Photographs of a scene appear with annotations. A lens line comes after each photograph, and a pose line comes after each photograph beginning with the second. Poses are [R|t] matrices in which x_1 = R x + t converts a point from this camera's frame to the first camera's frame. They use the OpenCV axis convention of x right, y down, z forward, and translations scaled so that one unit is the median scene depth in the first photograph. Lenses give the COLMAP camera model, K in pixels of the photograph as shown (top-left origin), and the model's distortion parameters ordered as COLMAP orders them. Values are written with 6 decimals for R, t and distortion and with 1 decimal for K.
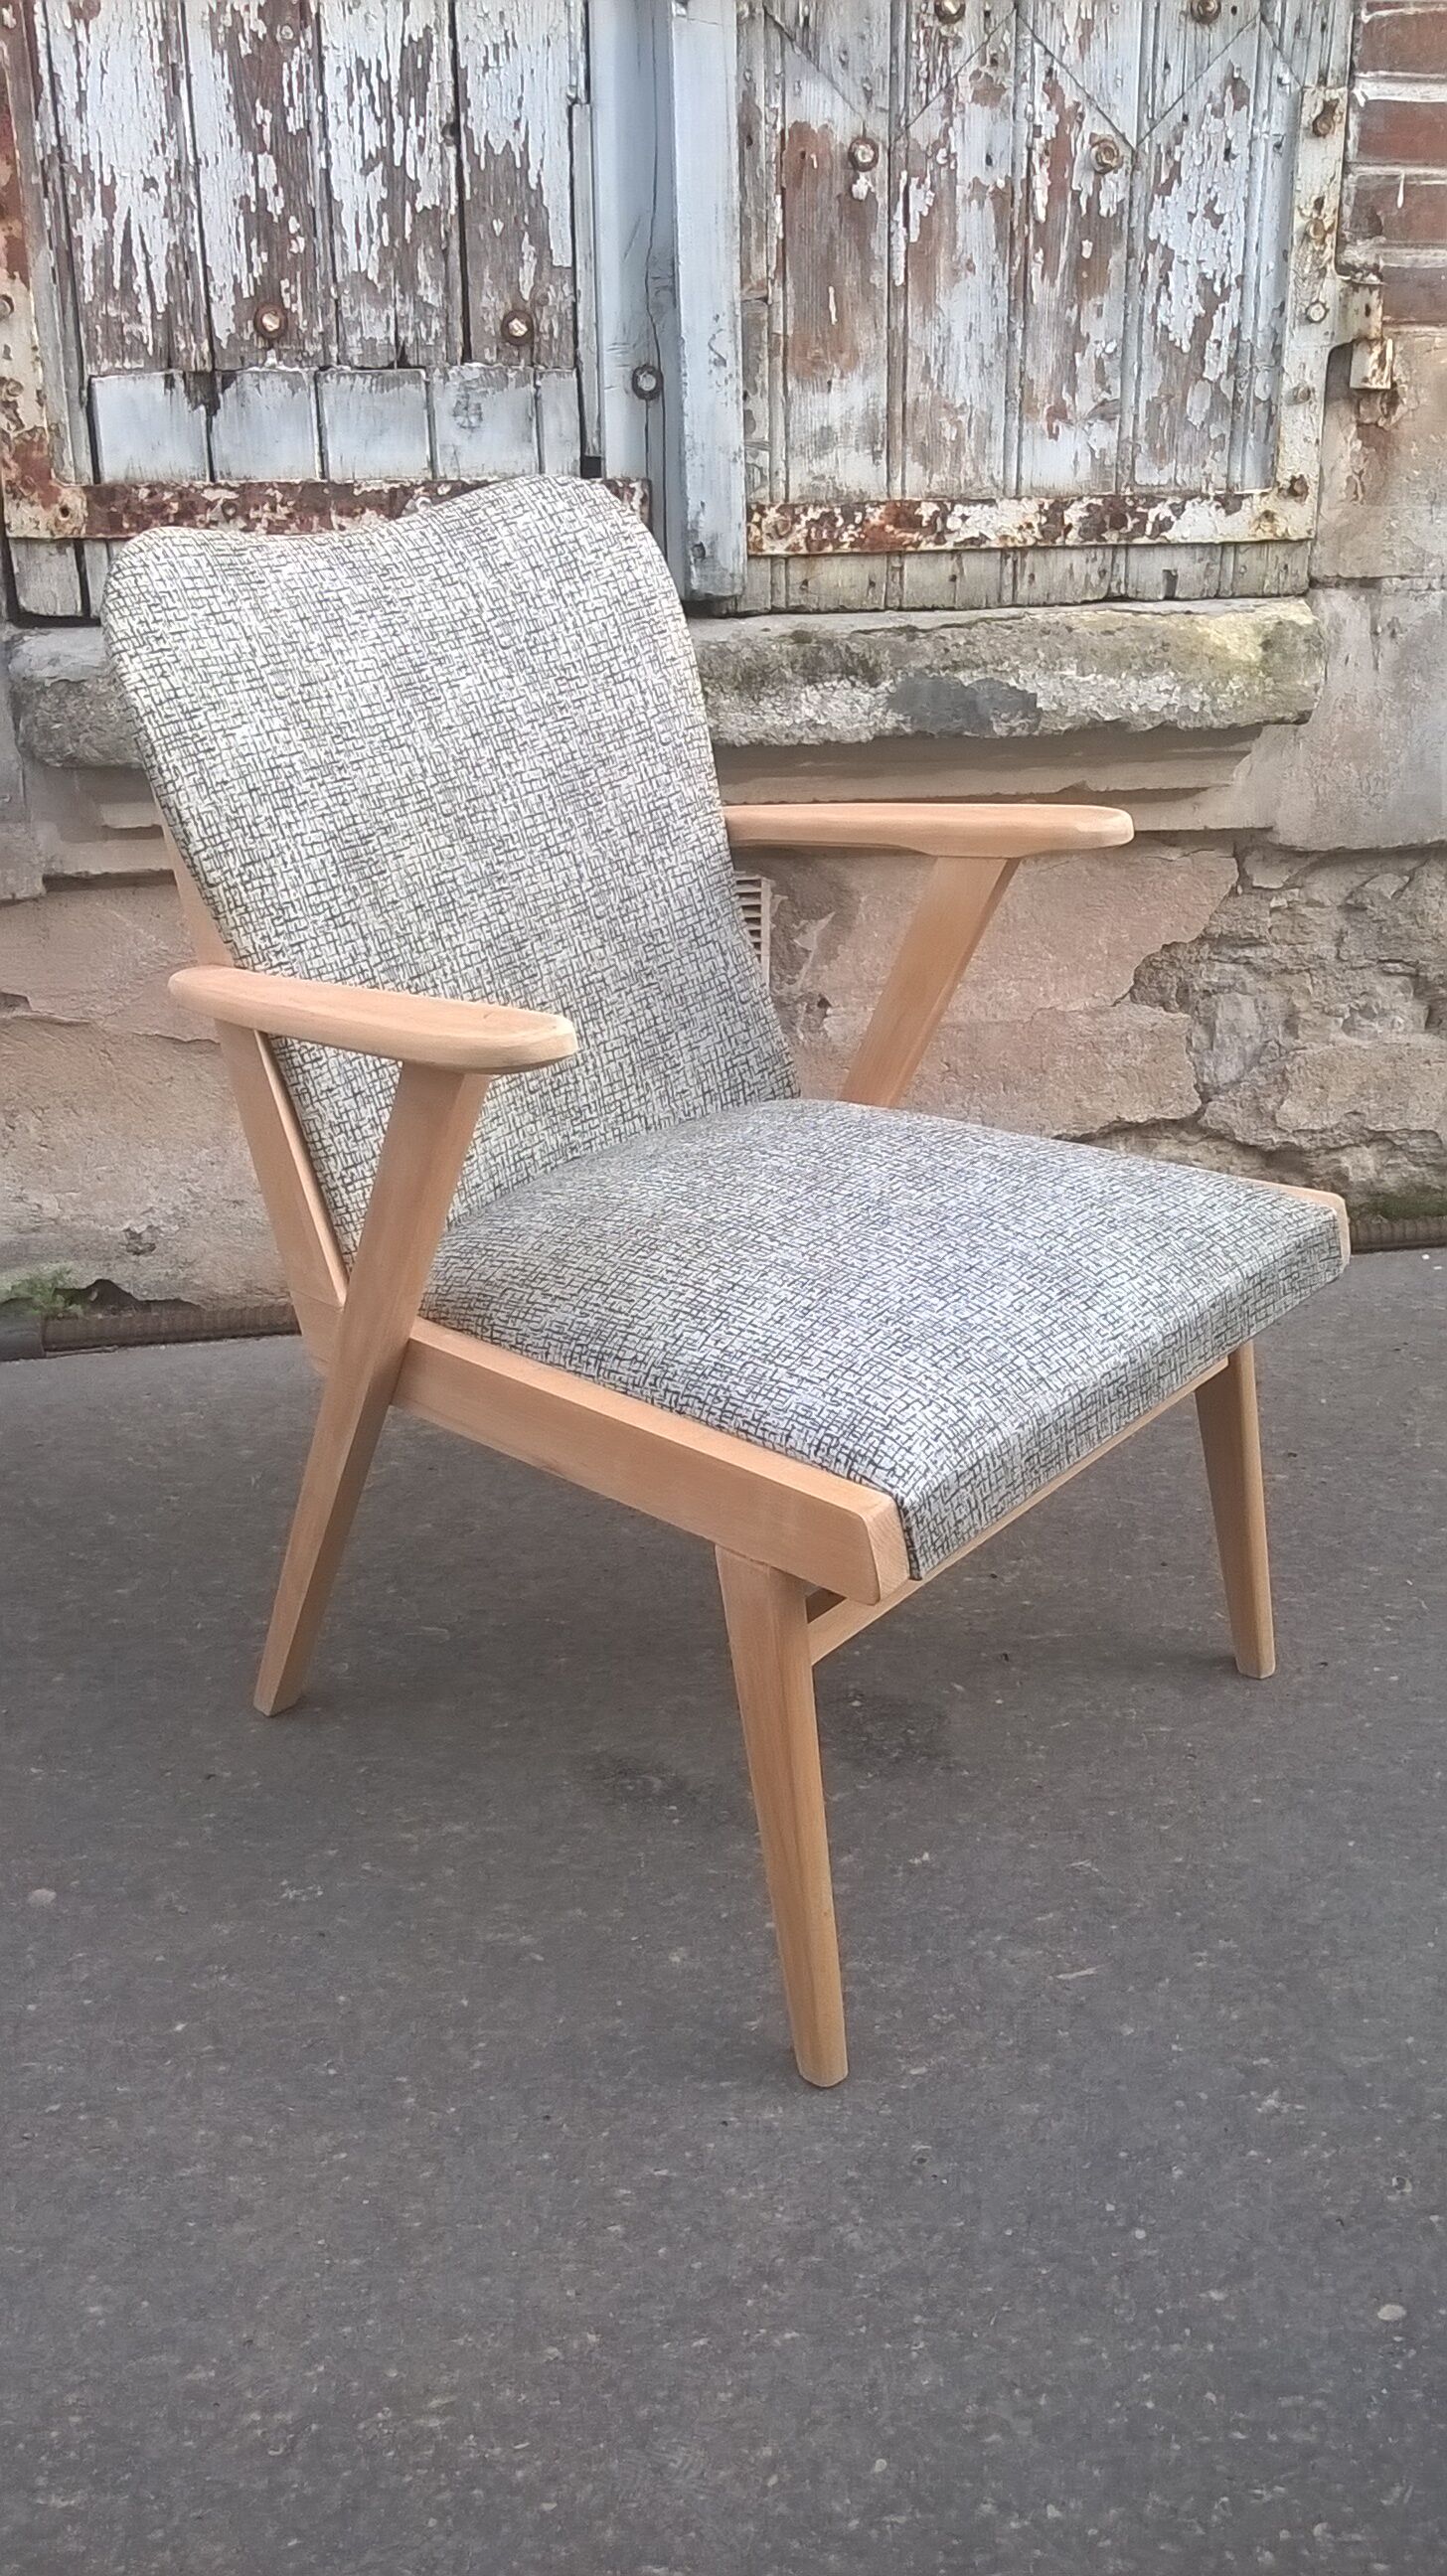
lens RADIAL K [[2269.8, 0, 760.5], [0, 2269.8, 1313.6], [0, 0, 1]] dist [0.045209, -0.182254]
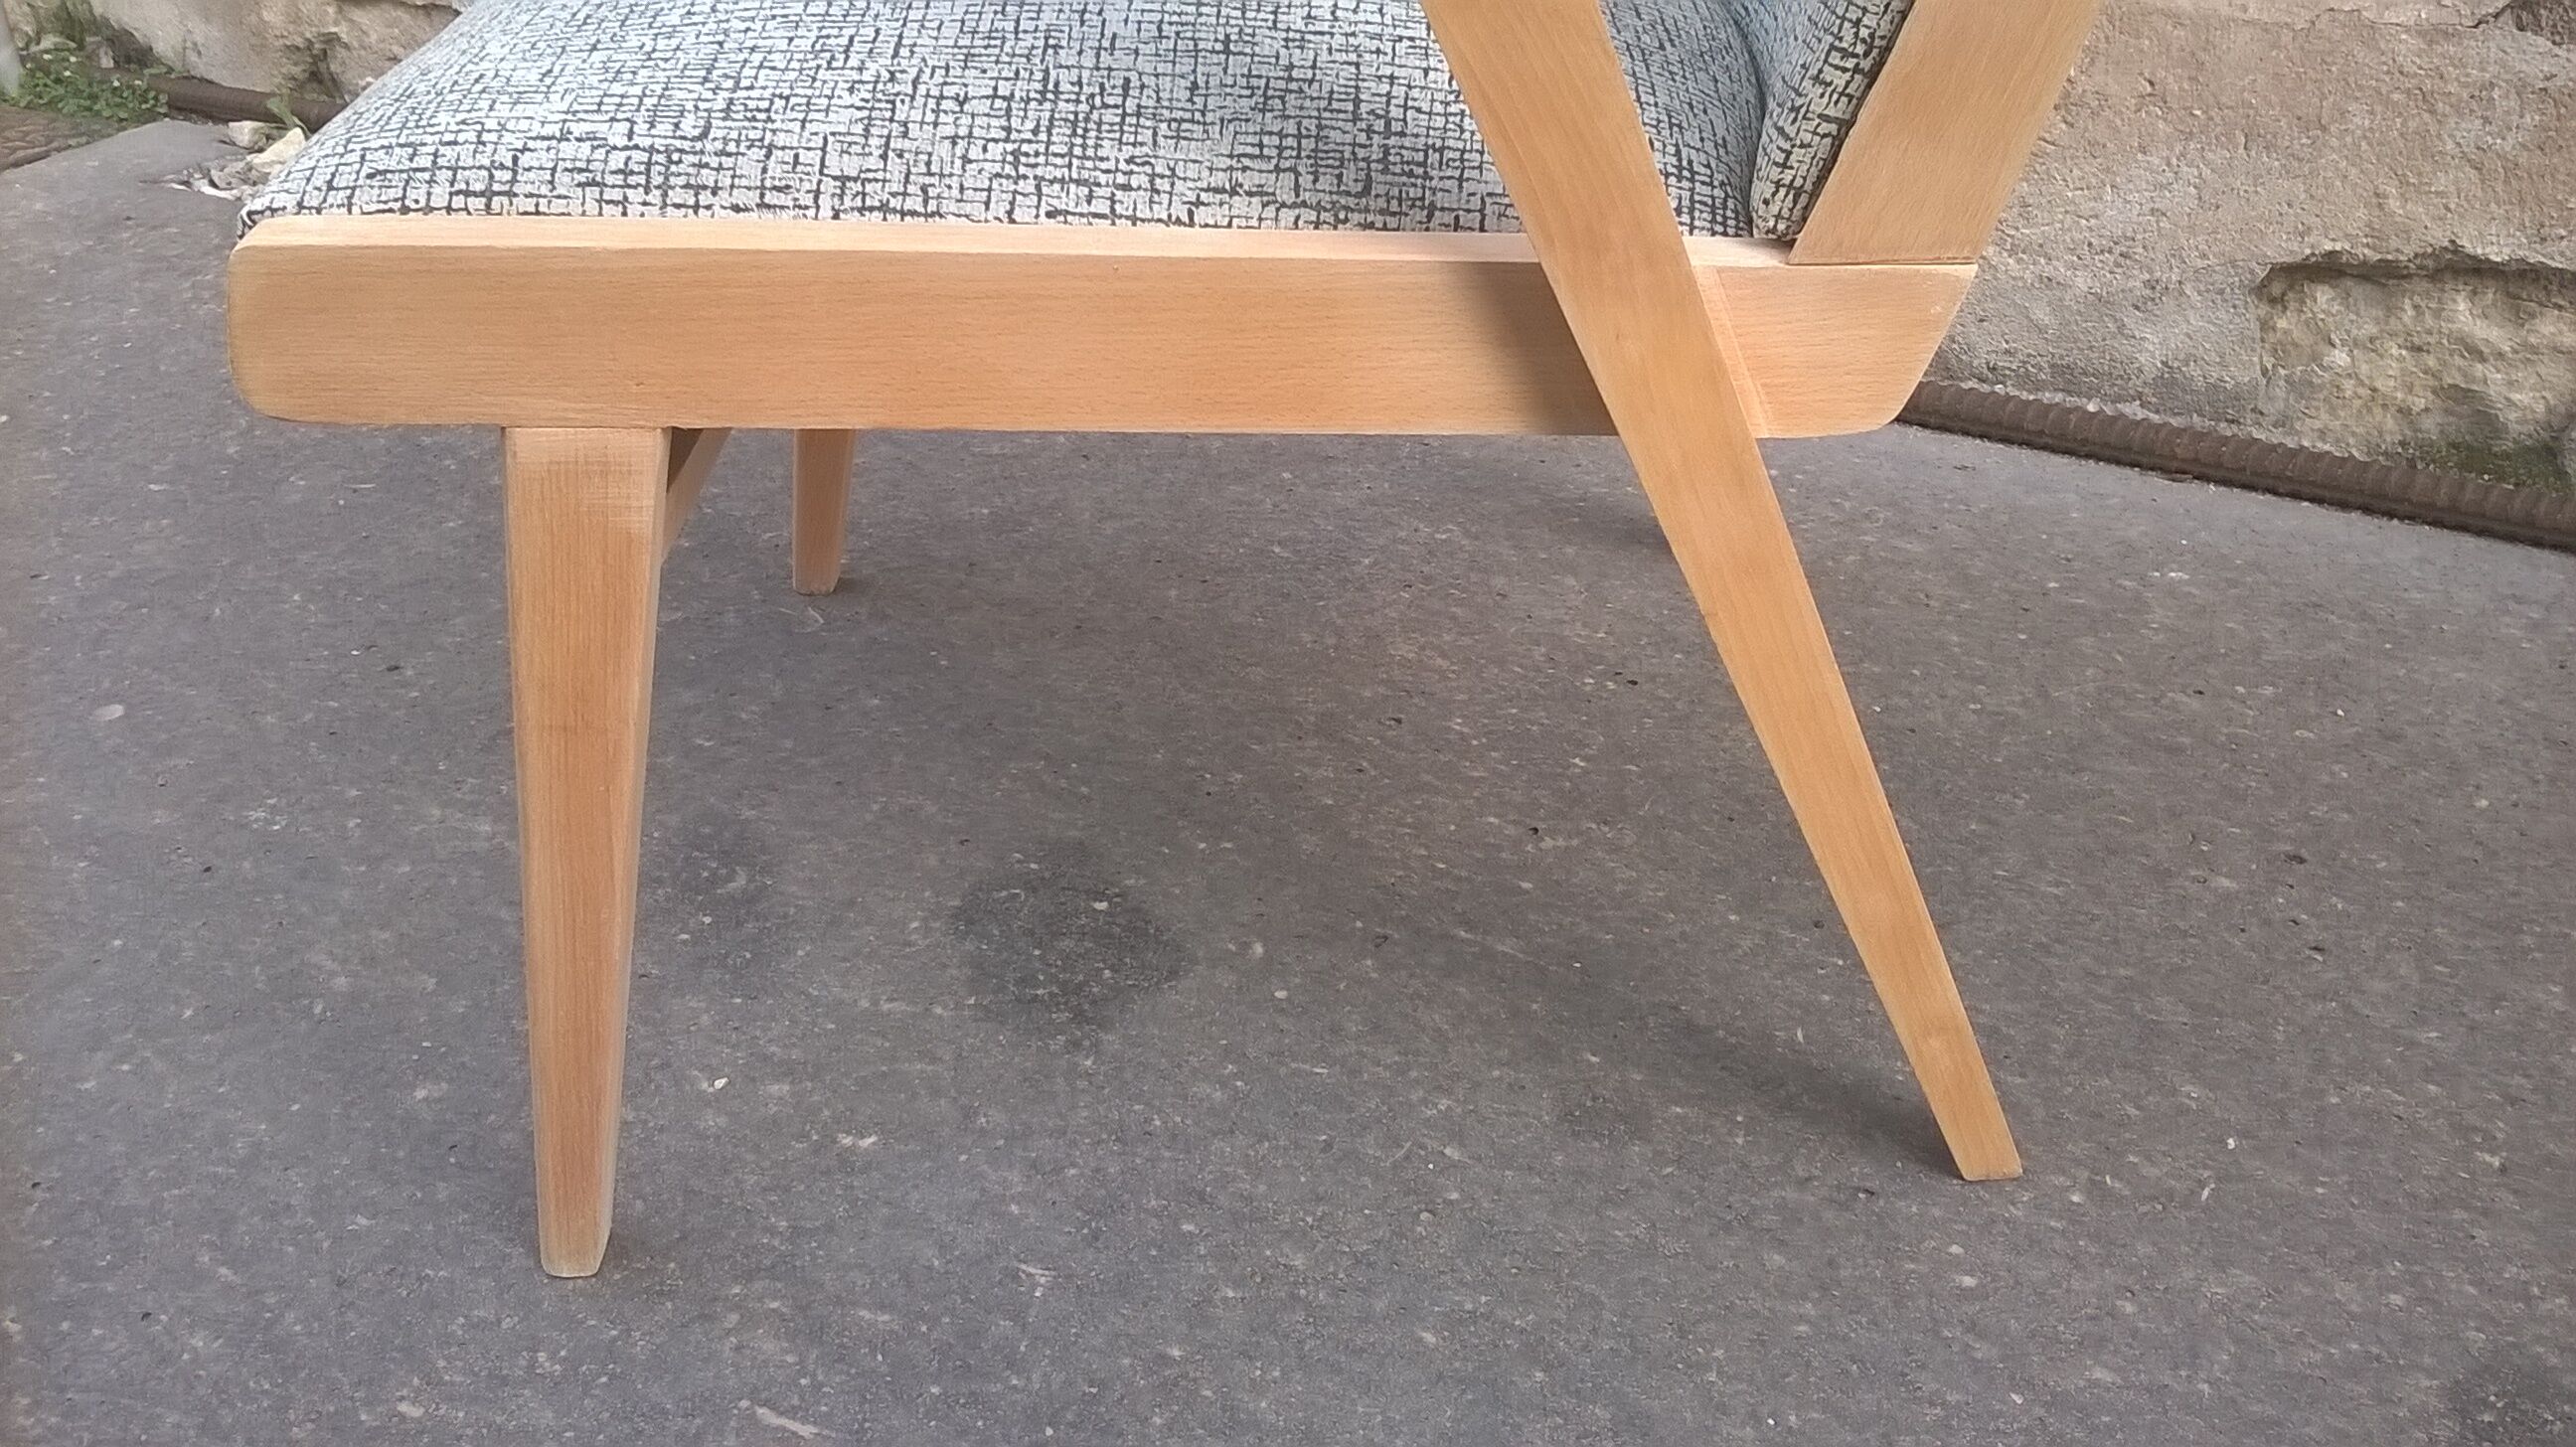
lens RADIAL K [[2269.8, 0, 1311.1], [0, 2269.8, 722.4], [0, 0, 1]] dist [0.045209, -0.182254]
pose [[0.748921, 0.316579, -0.582147, 0.364734], [-0.267869, 0.948157, 0.171011, 0.005132], [0.606106, 0.027865, 0.794896, 0.473730]]
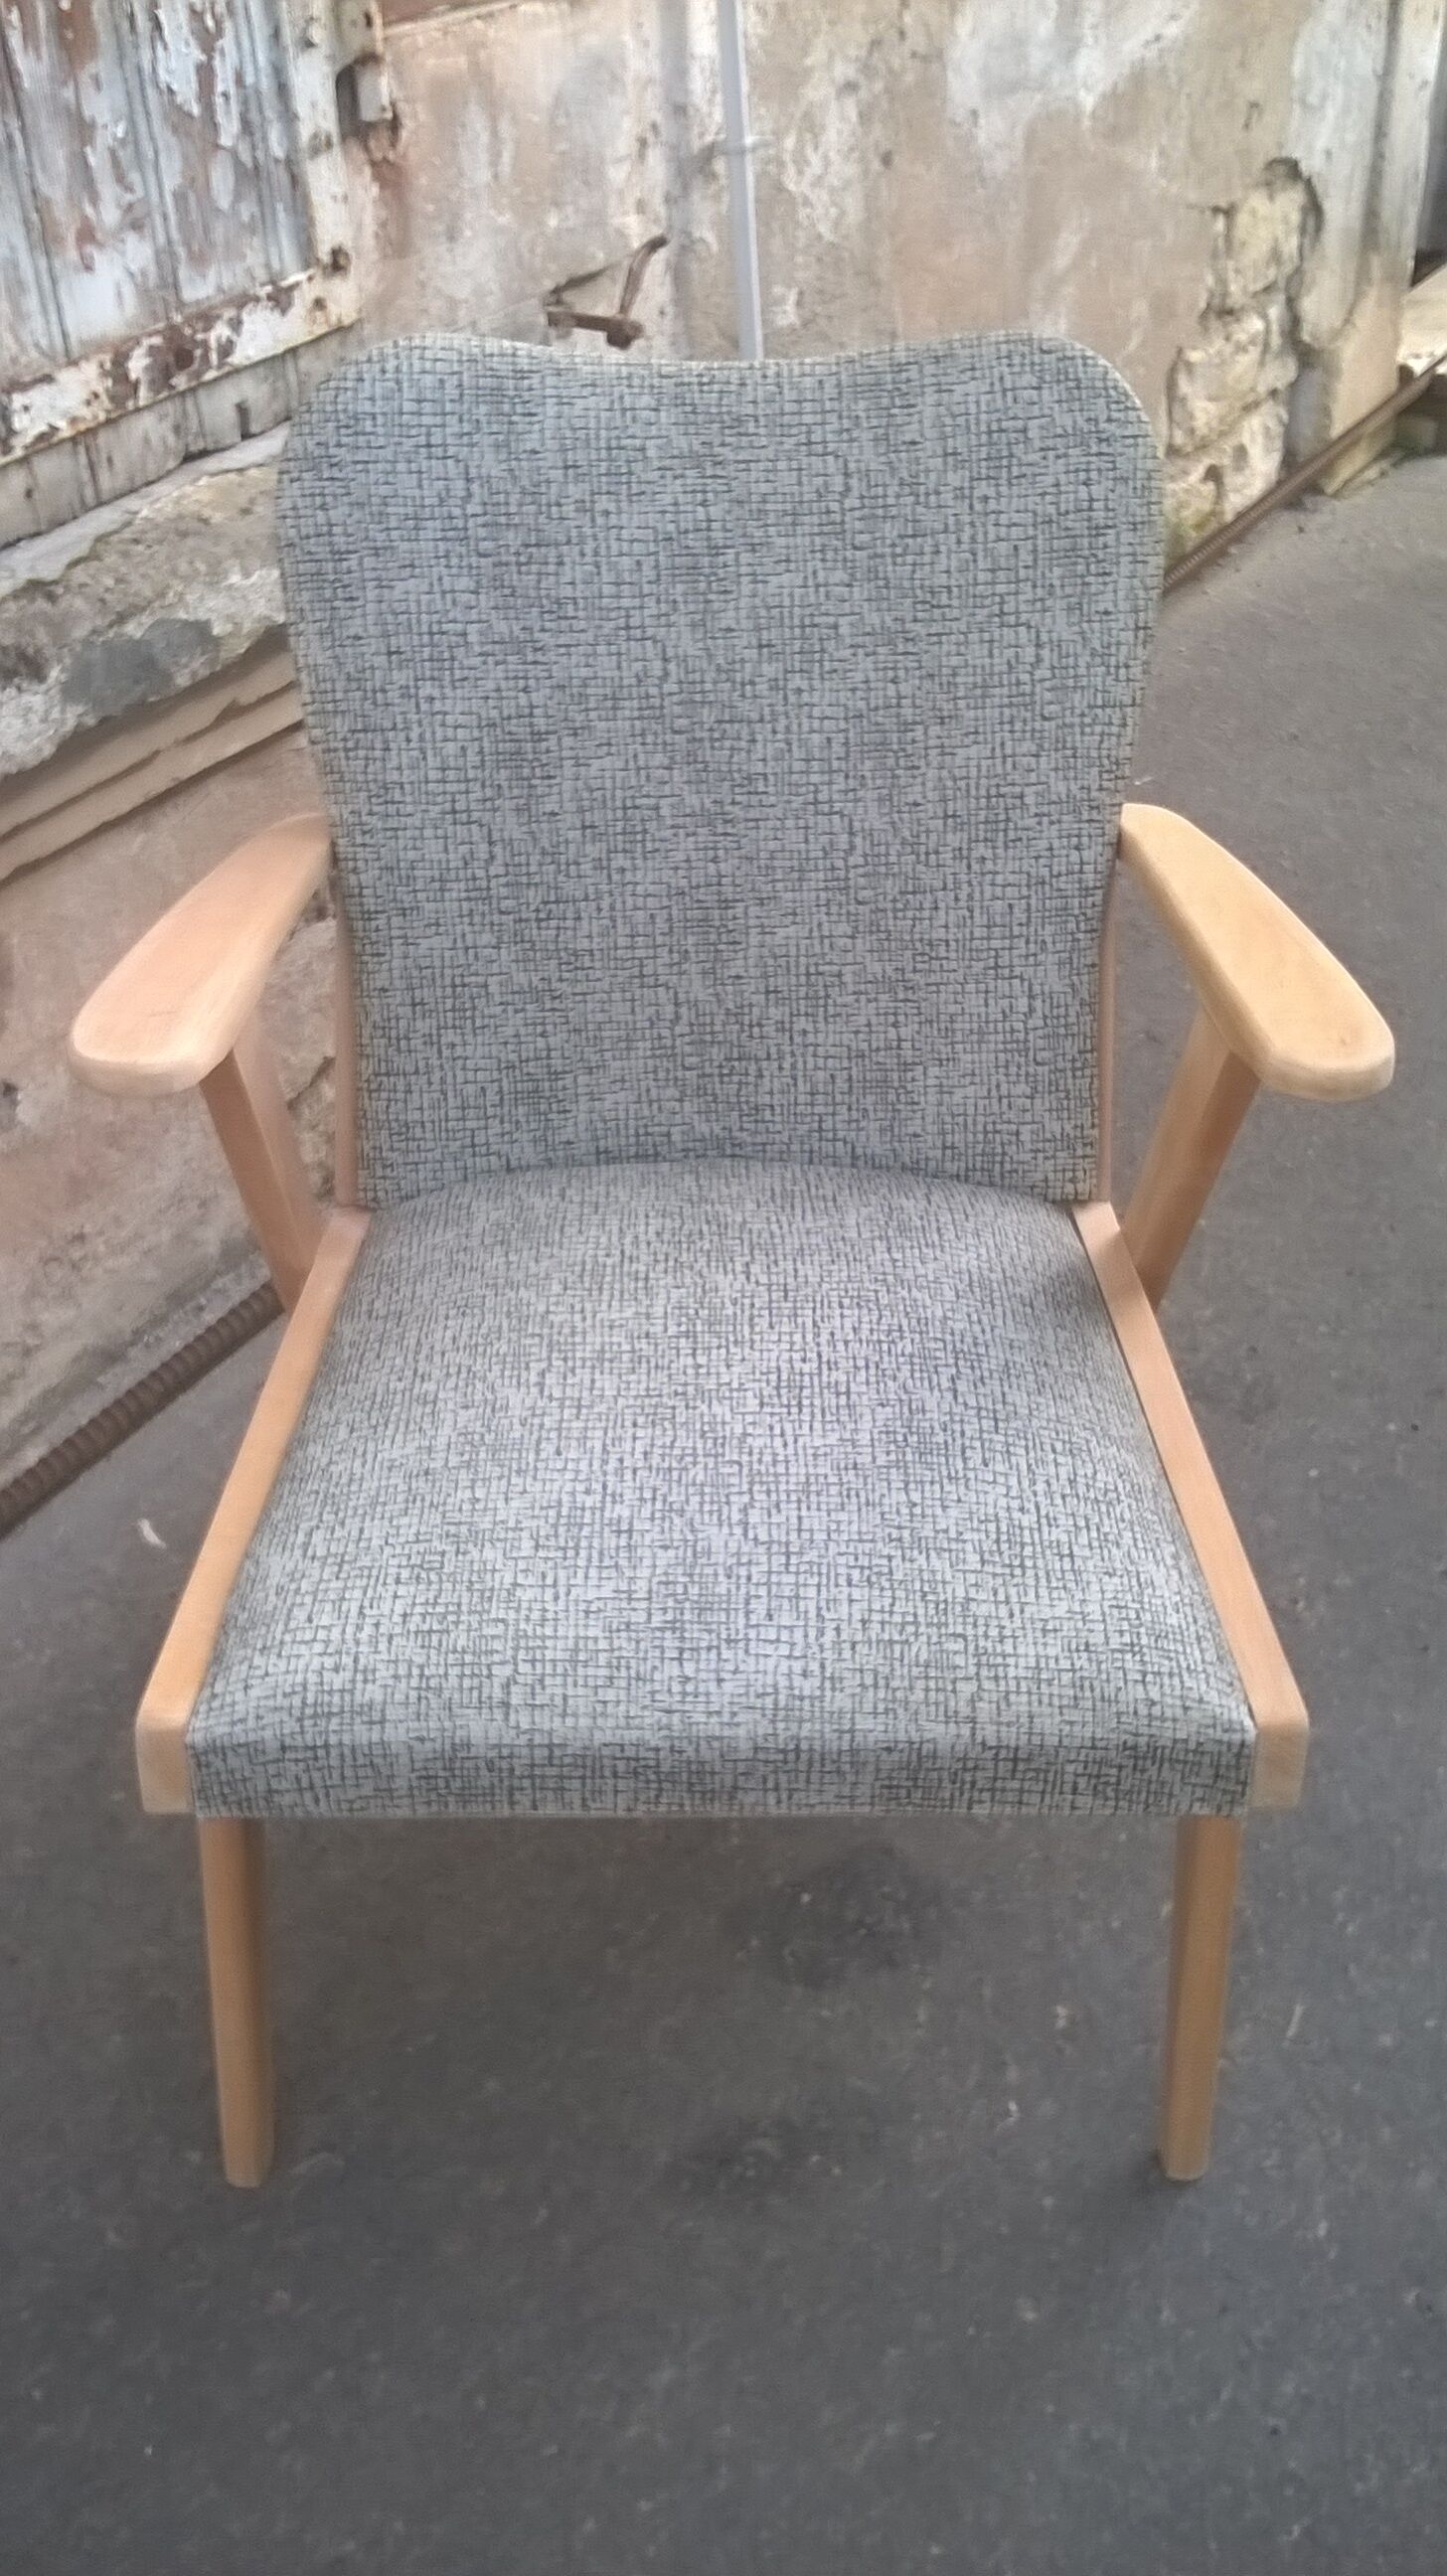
lens RADIAL K [[2269.8, 0, 755.2], [0, 2269.8, 1301.7], [0, 0, 1]] dist [0.045209, -0.182254]
pose [[0.664321, -0.469896, 0.581270, -0.310592], [0.340989, 0.882561, 0.323749, -0.264550], [-0.665134, -0.016867, 0.746533, 0.329550]]
